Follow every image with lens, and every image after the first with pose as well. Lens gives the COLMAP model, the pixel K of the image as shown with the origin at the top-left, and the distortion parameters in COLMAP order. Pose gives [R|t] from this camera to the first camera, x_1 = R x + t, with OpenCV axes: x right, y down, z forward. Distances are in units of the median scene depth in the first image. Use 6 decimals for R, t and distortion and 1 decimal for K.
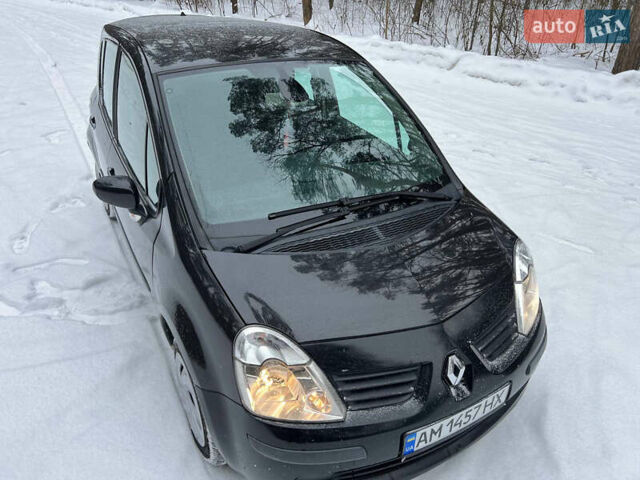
lens RADIAL K [[481.6, 0, 320.4], [0, 481.6, 237.9], [0, 0, 1]] dist [0.013377, -0.012713]
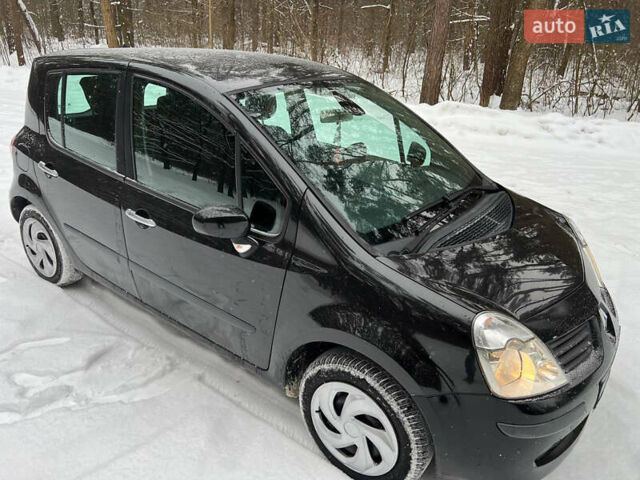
lens RADIAL K [[481.6, 0, 320.4], [0, 481.6, 237.9], [0, 0, 1]] dist [0.013377, -0.012713]
pose [[0.912161, -0.150446, 0.381221, -0.426644], [0.186077, 0.980812, -0.058164, 0.012086], [-0.365155, 0.123991, 0.922653, 0.087762]]
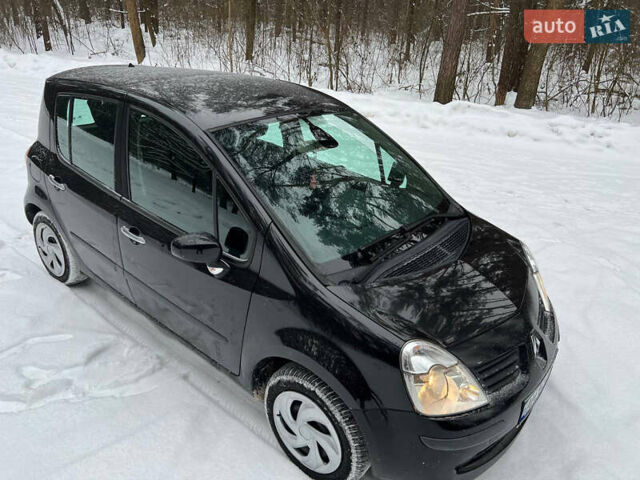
lens RADIAL K [[481.5, 0, 323.8], [0, 481.5, 237.8], [0, 0, 1]] dist [0.008605, -0.003246]
pose [[0.929411, -0.132057, 0.344610, -0.371268], [0.152921, 0.987655, -0.033950, -0.031064], [-0.335872, 0.084251, 0.938132, -0.025477]]
